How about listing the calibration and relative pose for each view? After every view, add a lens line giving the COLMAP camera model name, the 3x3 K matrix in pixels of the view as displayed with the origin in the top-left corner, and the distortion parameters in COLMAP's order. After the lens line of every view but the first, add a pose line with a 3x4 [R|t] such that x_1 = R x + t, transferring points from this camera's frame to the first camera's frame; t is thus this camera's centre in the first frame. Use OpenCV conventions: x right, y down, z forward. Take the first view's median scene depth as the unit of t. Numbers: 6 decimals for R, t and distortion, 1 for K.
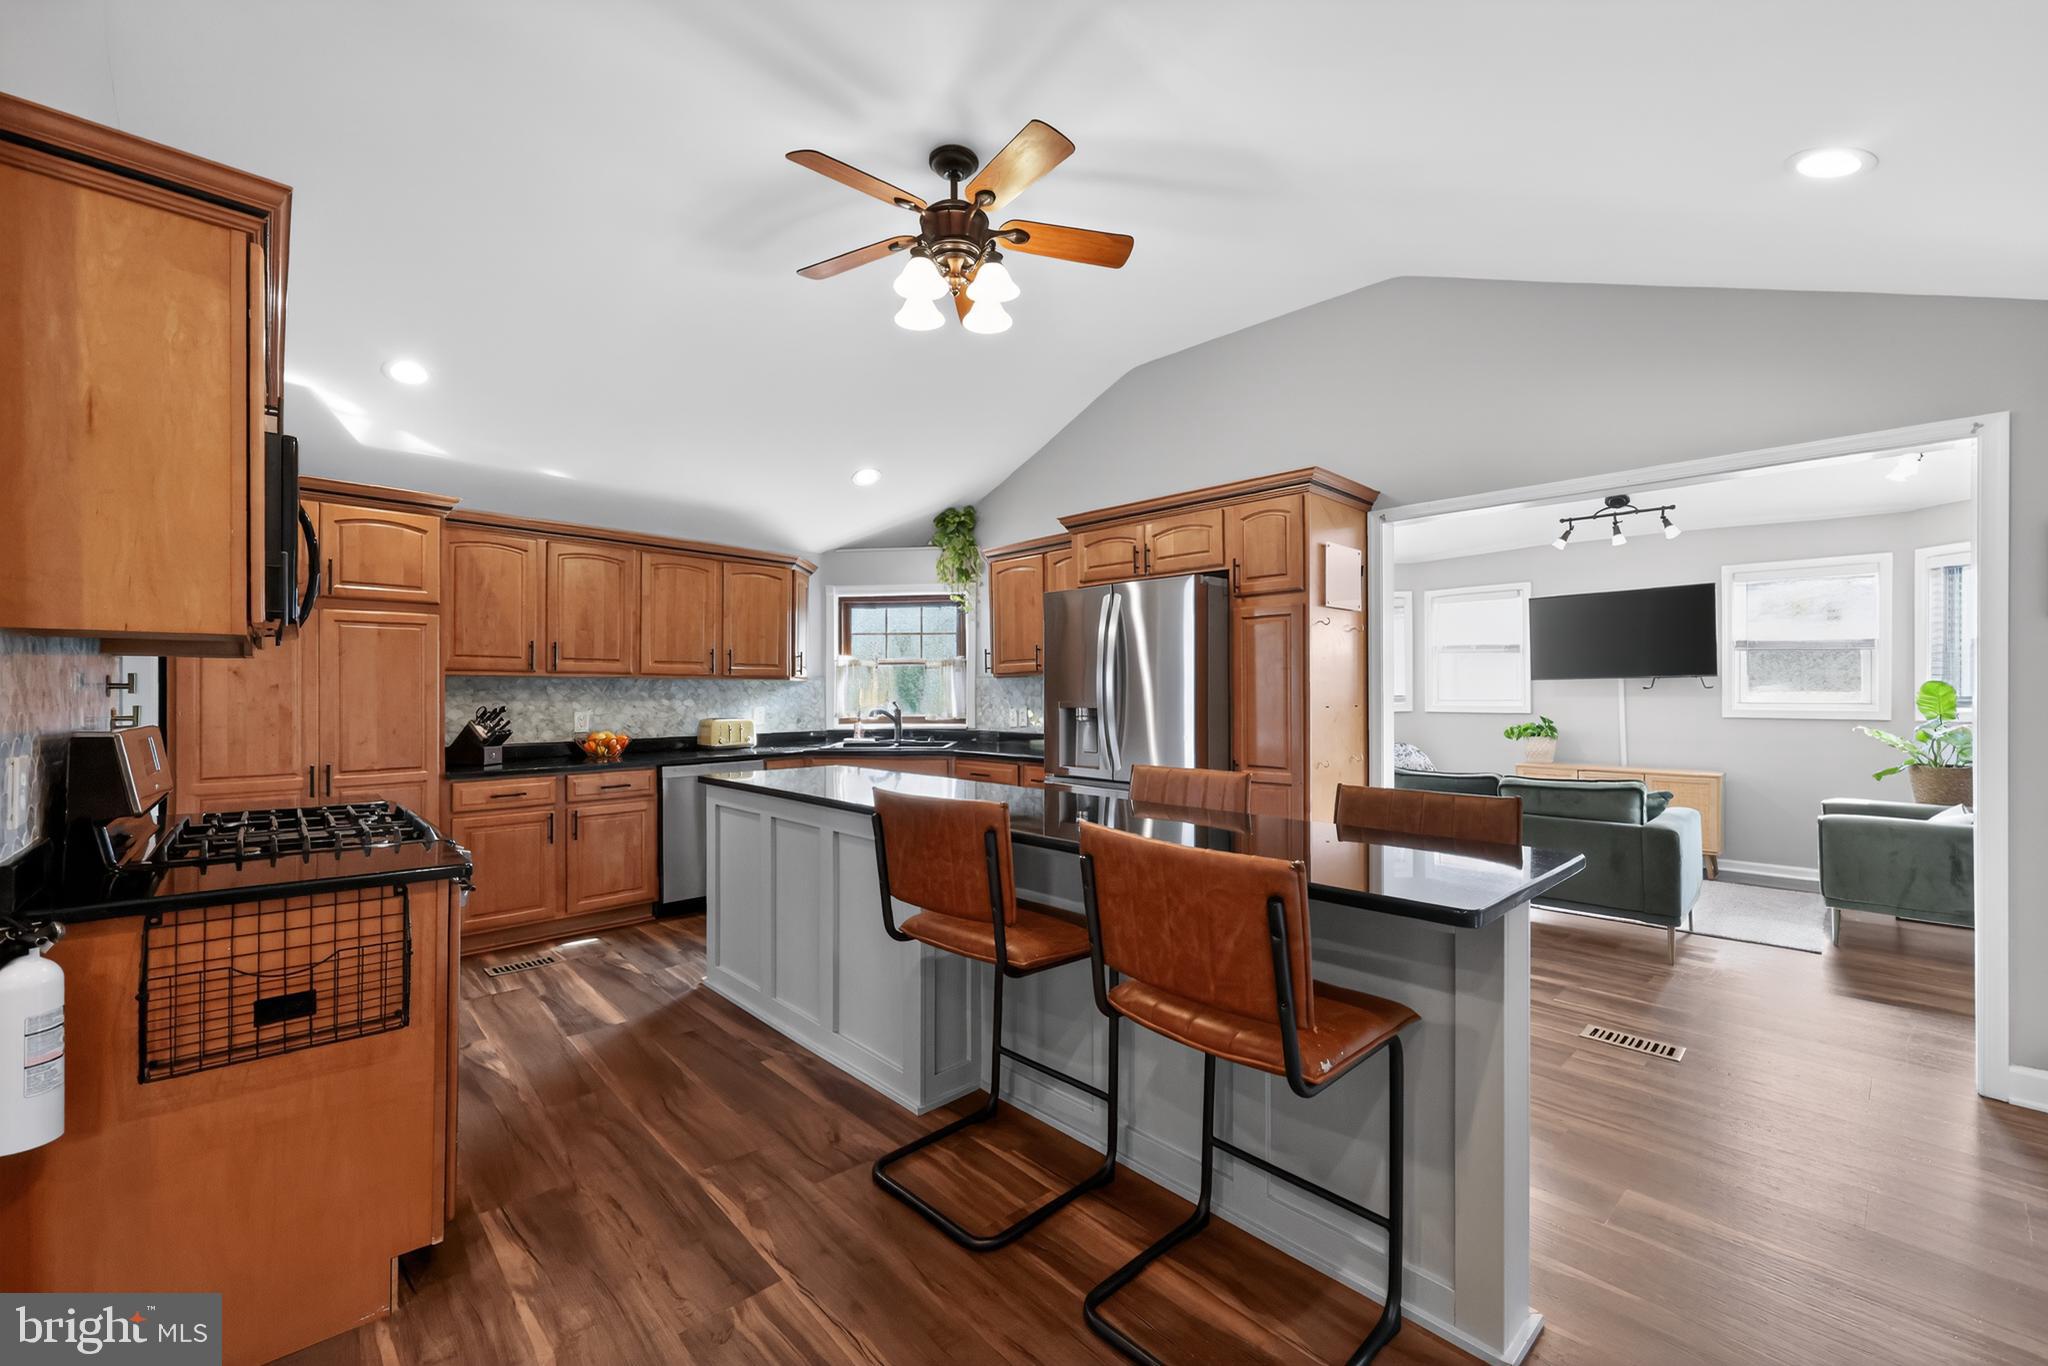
lens RADIAL K [[826.7, 0, 1022.6], [0, 826.7, 691.8], [0, 0, 1]] dist [-0.000835, -0.000155]
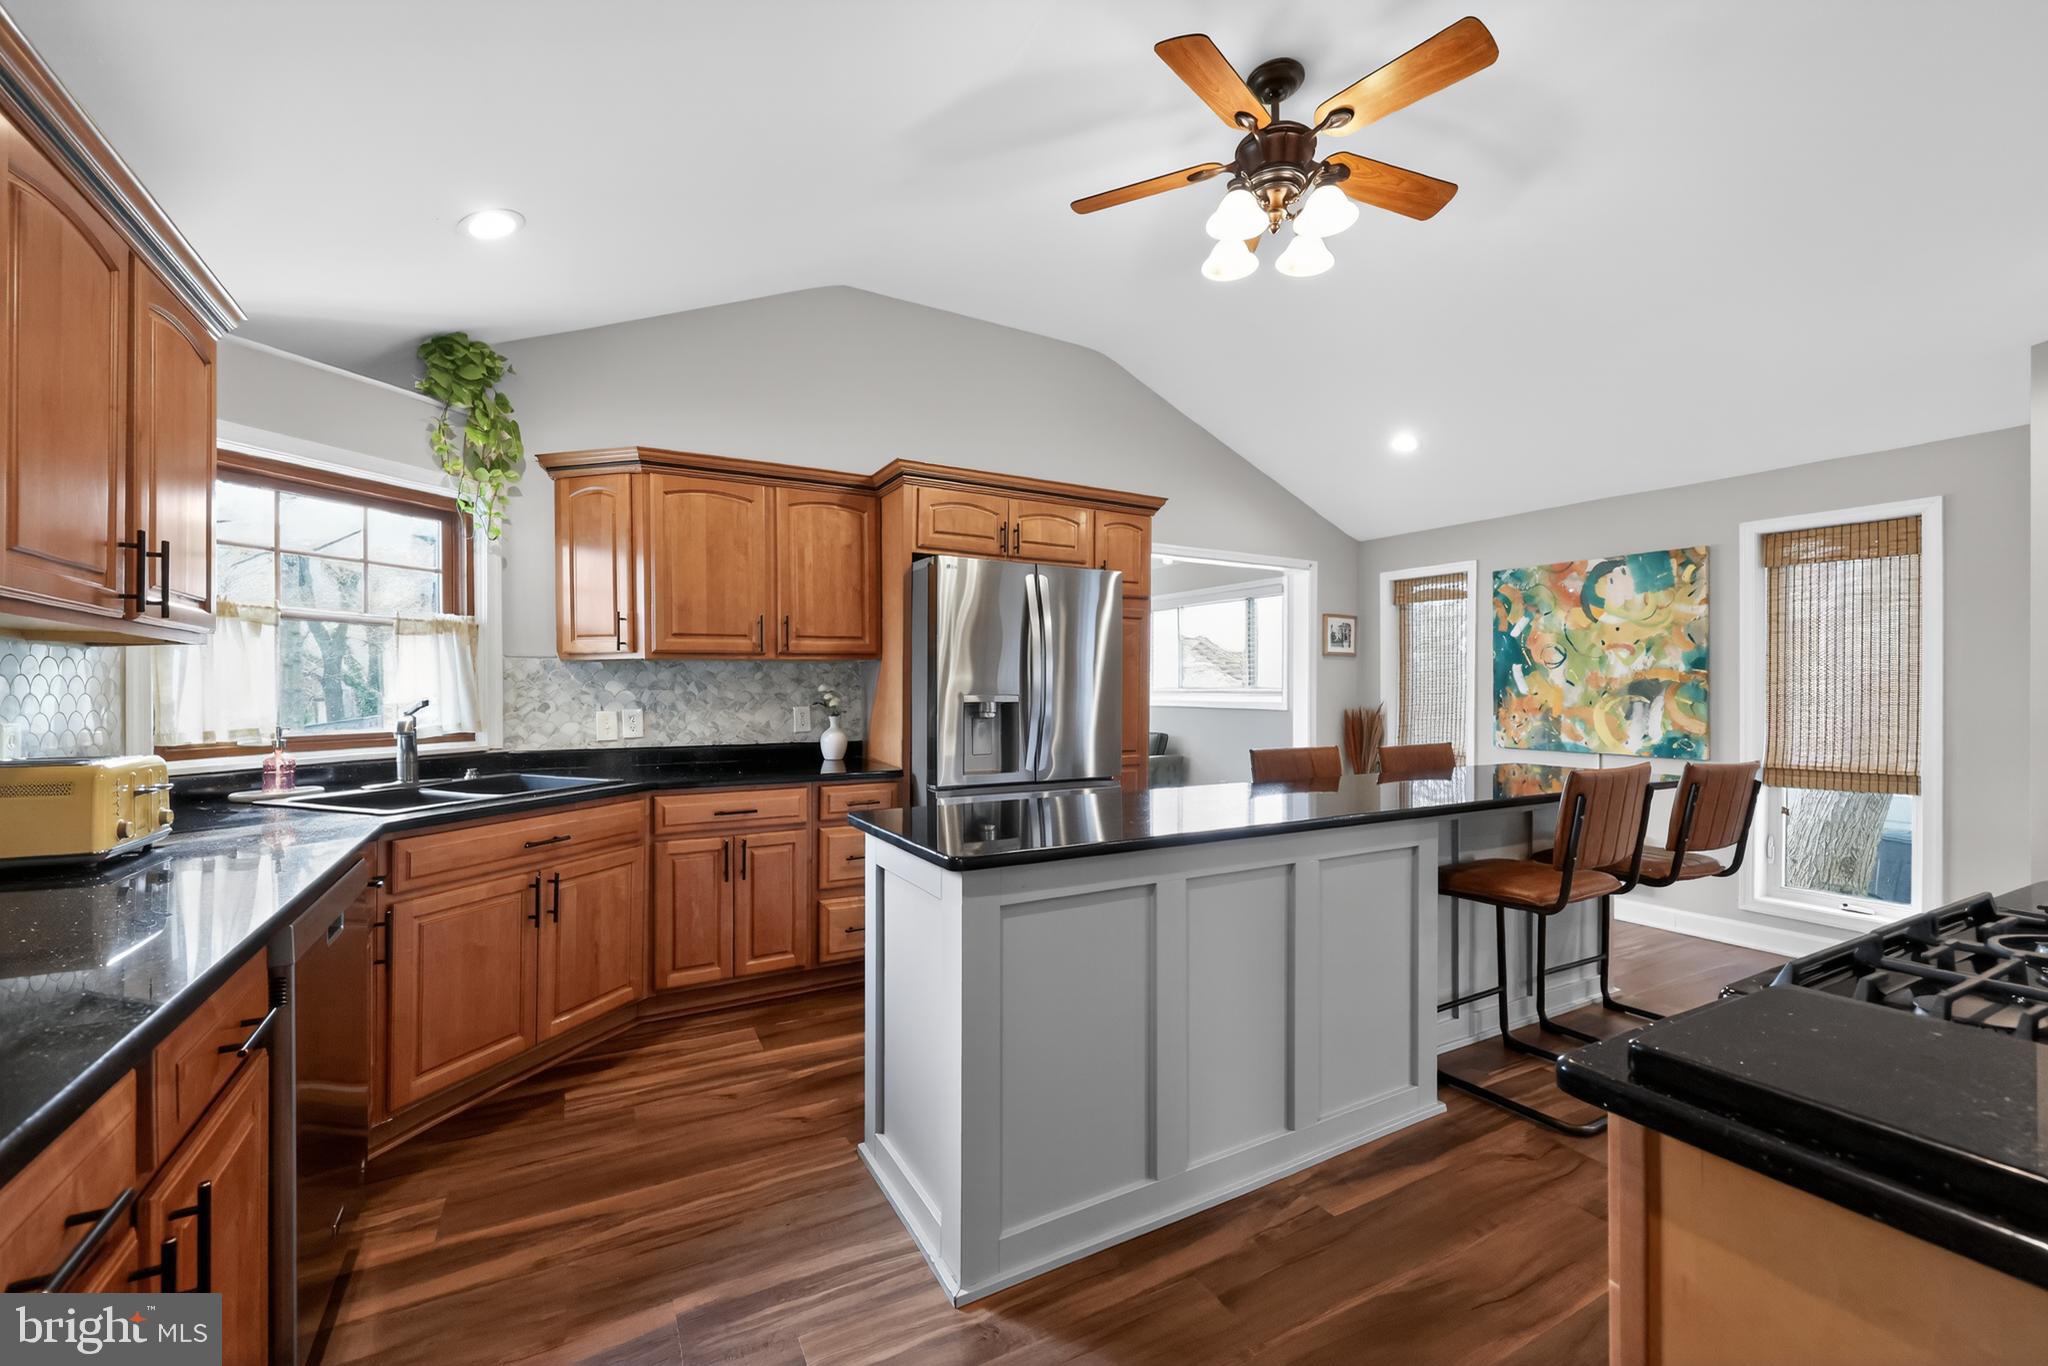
lens RADIAL K [[826.7, 0, 1022.5], [0, 826.7, 689.0], [0, 0, 1]] dist [-0.000835, -0.000155]
pose [[0.249486, 0.005097, 0.968365, -0.737279], [-0.000050, 0.999986, -0.005250, 0.010746], [-0.968378, 0.001261, 0.249483, 0.760828]]
